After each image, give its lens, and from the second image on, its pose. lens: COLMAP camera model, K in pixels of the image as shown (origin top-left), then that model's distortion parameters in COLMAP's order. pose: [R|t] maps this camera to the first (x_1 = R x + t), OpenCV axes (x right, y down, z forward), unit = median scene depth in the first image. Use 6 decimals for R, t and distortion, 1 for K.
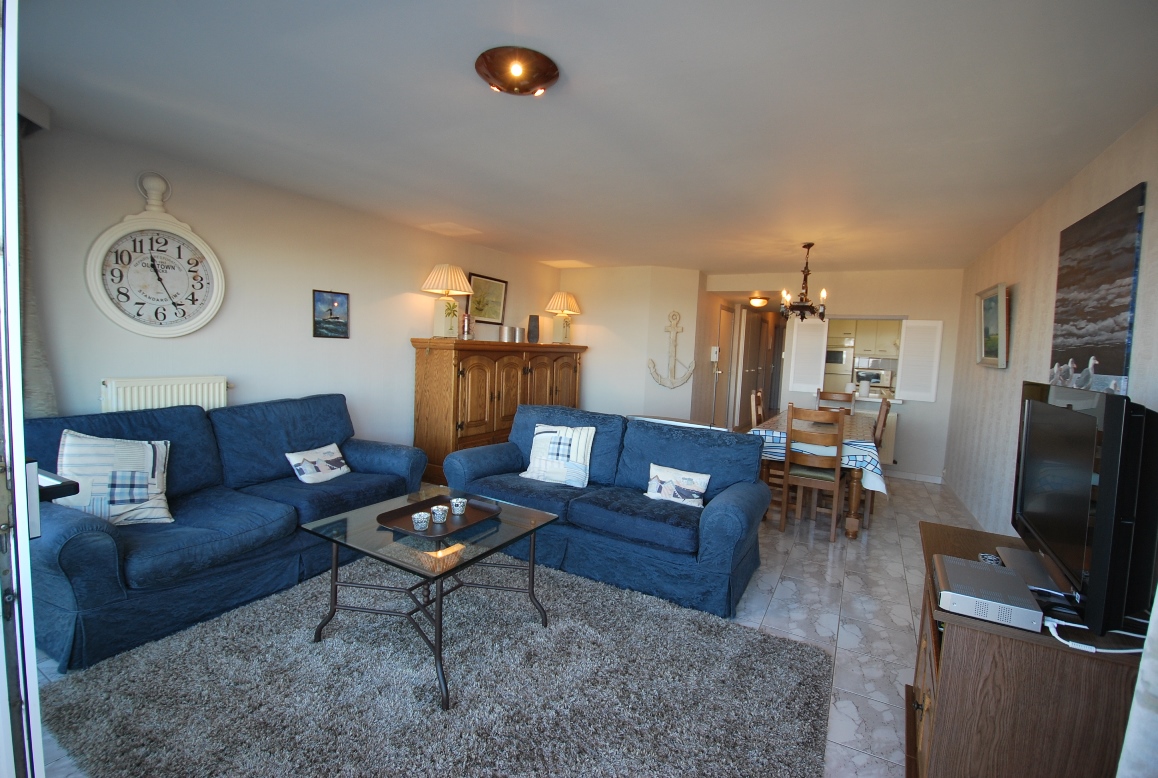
lens RADIAL K [[513.2, 0, 579.0], [0, 513.2, 389.0], [0, 0, 1]] dist [-0.002085, -0.000564]
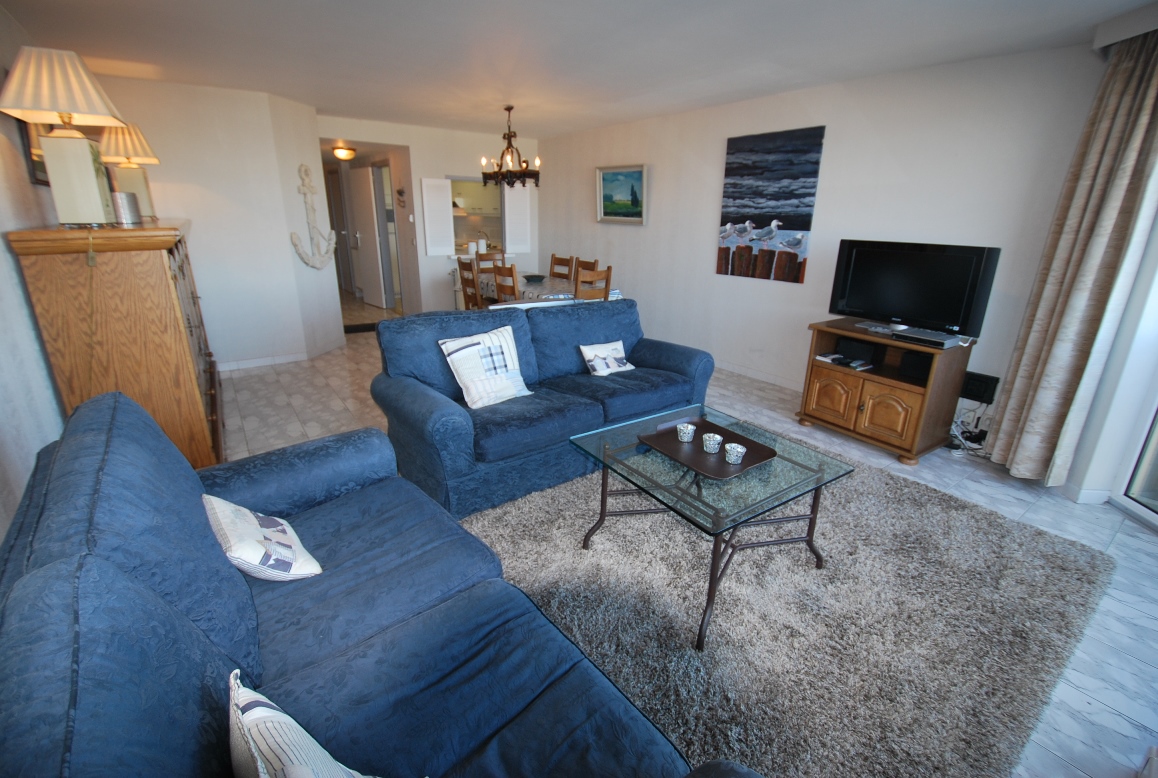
lens RADIAL K [[507.2, 0, 579.0], [0, 507.2, 389.0], [0, 0, 1]] dist [0.004938, -0.000109]
pose [[0.426099, -0.335105, 0.840324, -0.710787], [0.082577, 0.939396, 0.332740, -0.107027], [-0.900900, -0.072389, 0.427948, 0.539386]]
